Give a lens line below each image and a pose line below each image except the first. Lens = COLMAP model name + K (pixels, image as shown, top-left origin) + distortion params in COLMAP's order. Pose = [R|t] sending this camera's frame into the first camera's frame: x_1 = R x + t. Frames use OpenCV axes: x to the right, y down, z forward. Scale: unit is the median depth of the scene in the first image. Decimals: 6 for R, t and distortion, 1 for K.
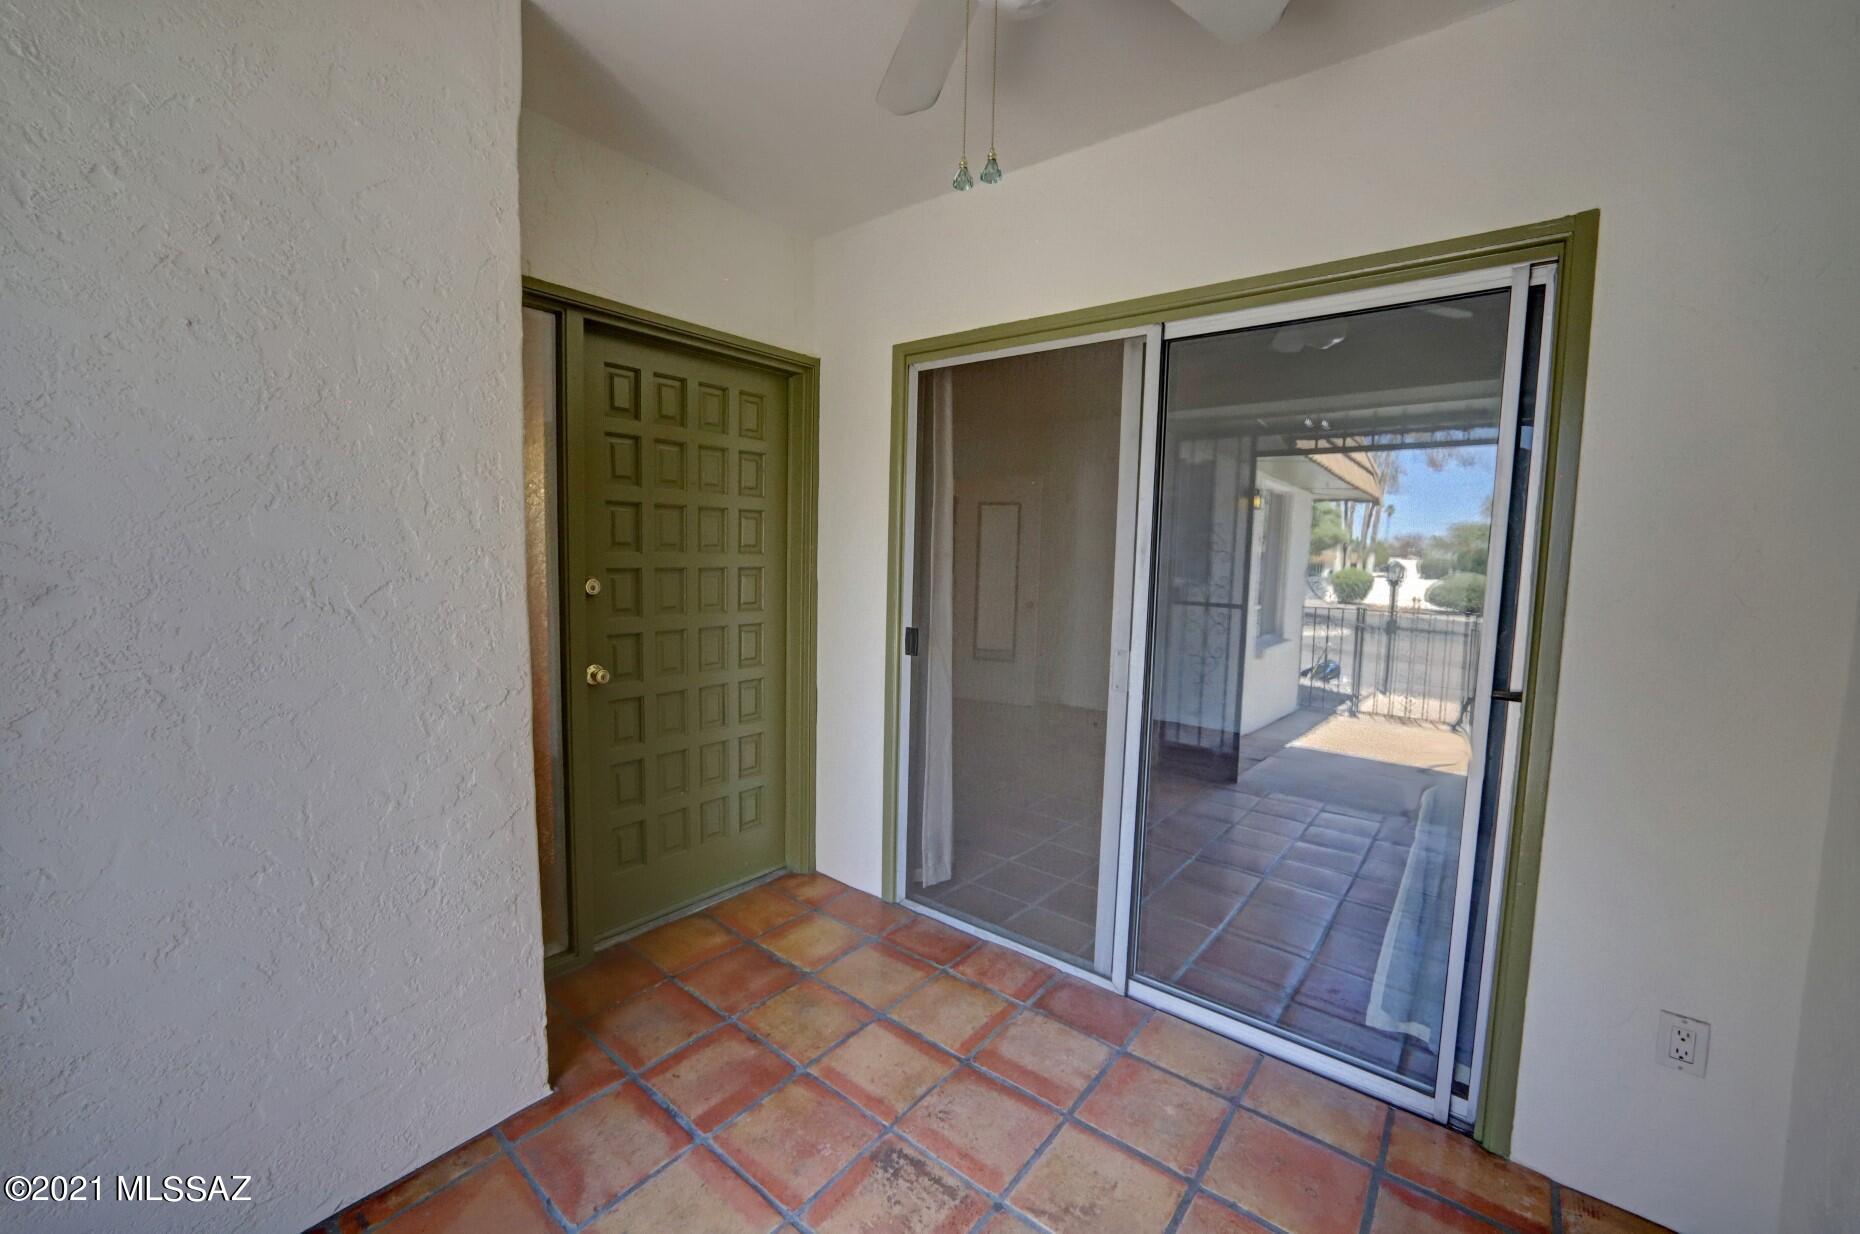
lens RADIAL K [[742.7, 0, 935.9], [0, 742.7, 616.0], [0, 0, 1]] dist [-0.032768, 0.012347]
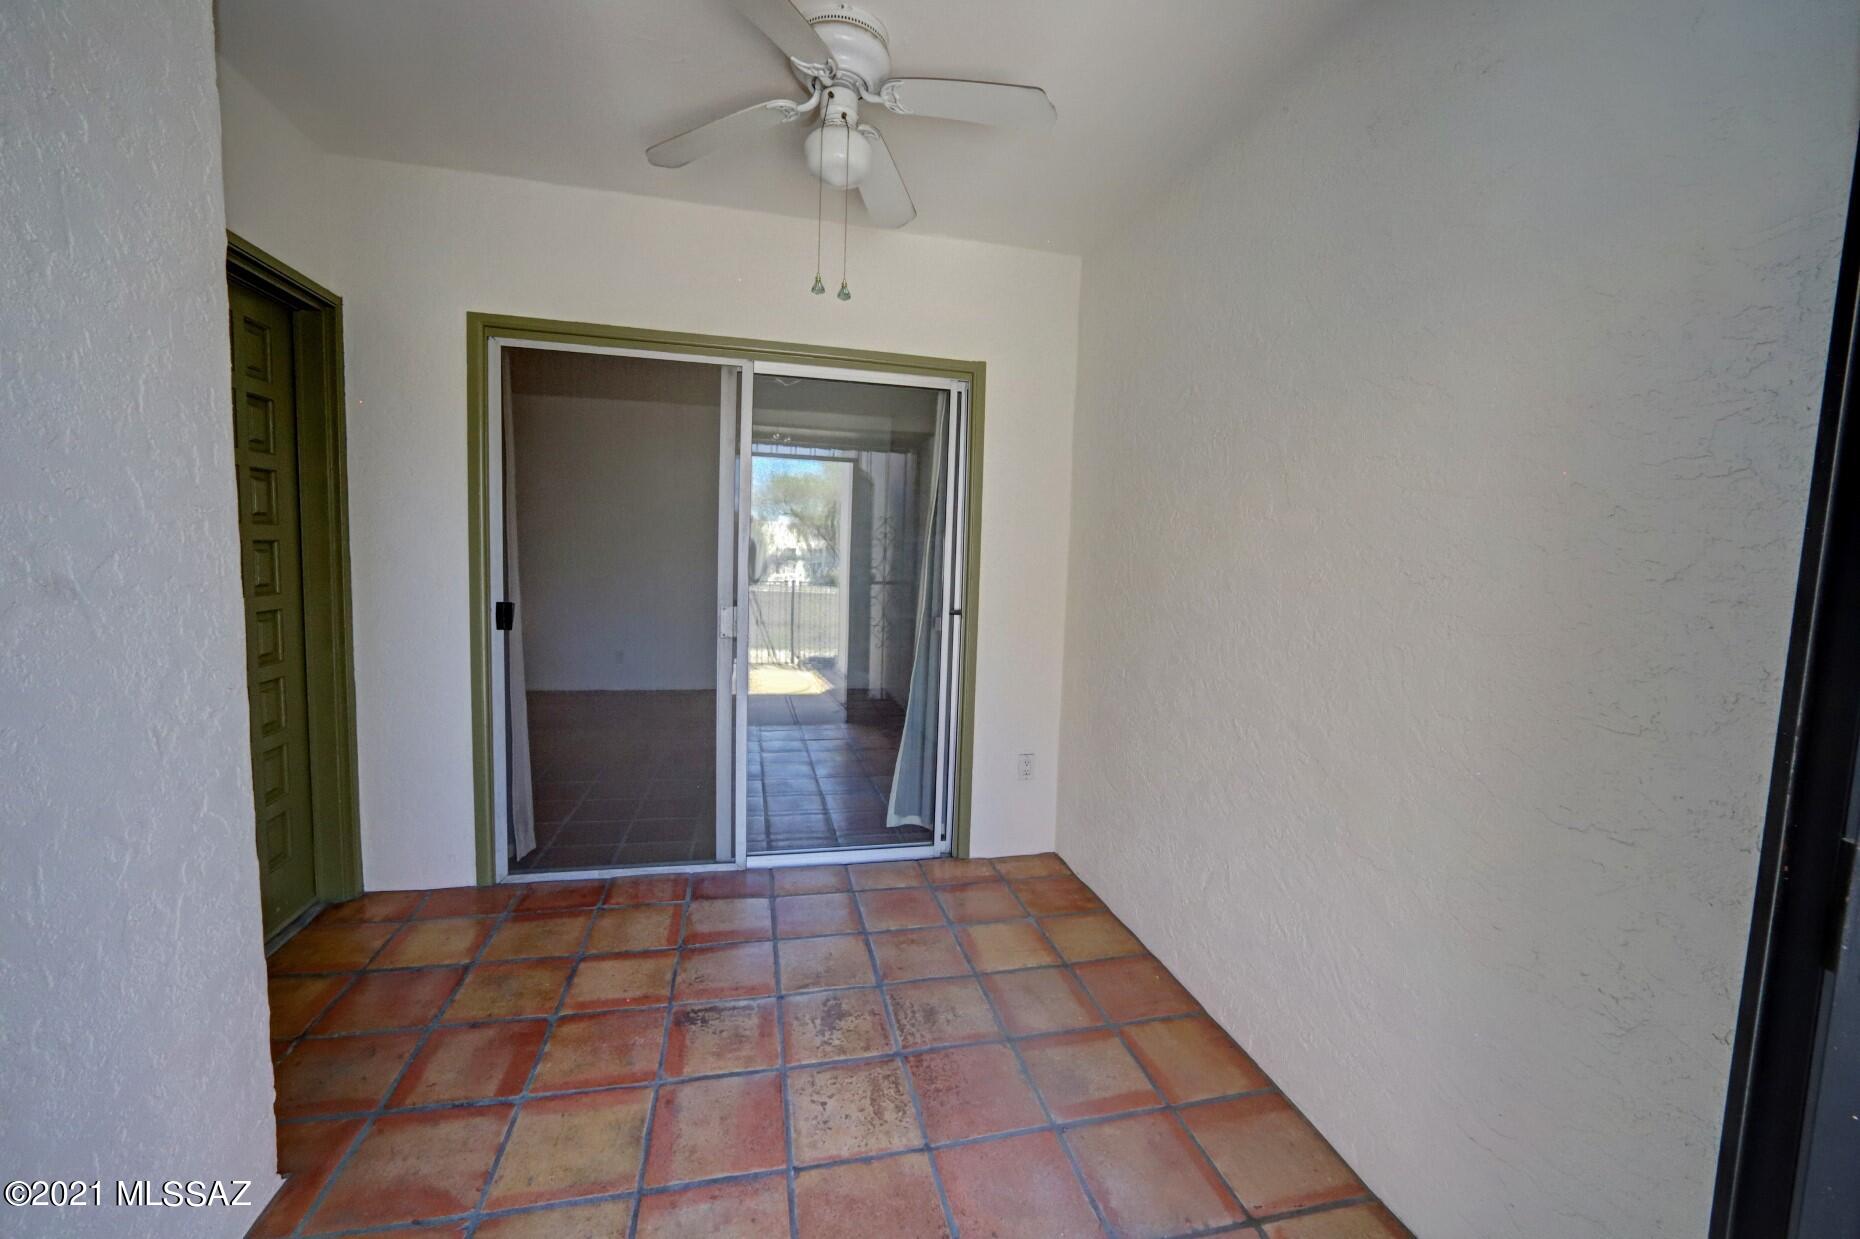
lens RADIAL K [[742.7, 0, 917.6], [0, 742.7, 610.0], [0, 0, 1]] dist [-0.032768, 0.012347]
pose [[0.610028, -0.064230, 0.789772, -0.648850], [0.050088, 0.997842, 0.042464, 0.016698], [-0.790795, 0.013654, 0.611929, -0.062247]]
